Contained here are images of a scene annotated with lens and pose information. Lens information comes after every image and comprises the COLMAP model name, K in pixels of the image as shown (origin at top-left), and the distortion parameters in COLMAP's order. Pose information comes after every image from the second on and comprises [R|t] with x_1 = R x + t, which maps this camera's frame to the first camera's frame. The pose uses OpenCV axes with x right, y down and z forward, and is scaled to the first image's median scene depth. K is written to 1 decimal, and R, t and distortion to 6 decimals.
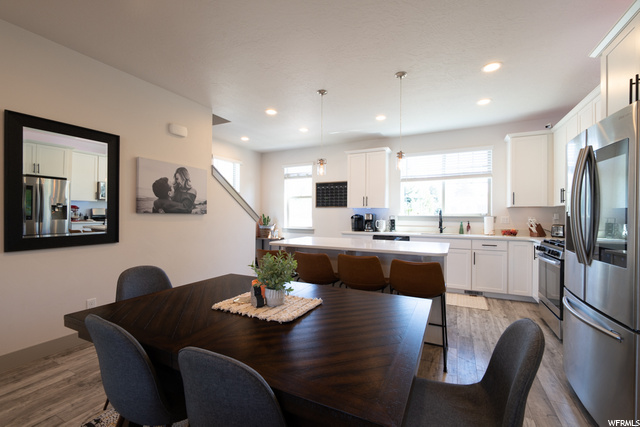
lens RADIAL K [[272.9, 0, 320.0], [0, 272.9, 213.5], [0, 0, 1]] dist [-0.001754, -0.000329]
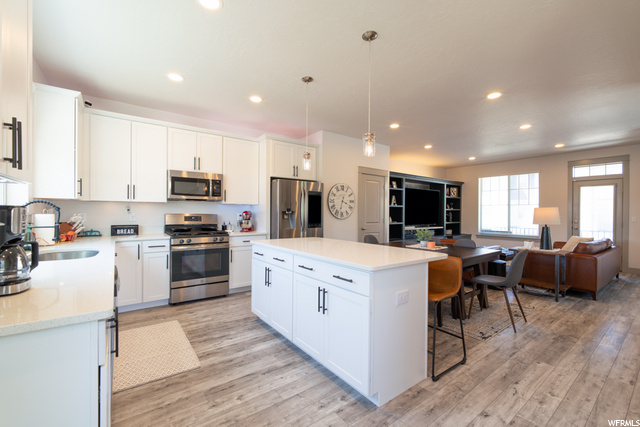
lens RADIAL K [[272.9, 0, 320.0], [0, 272.9, 213.5], [0, 0, 1]] dist [-0.001754, -0.000329]
pose [[-0.893097, -0.011481, 0.449718, -0.143931], [-0.012625, 0.999920, 0.000455, 0.003499], [-0.449687, -0.005271, -0.893171, 1.227472]]
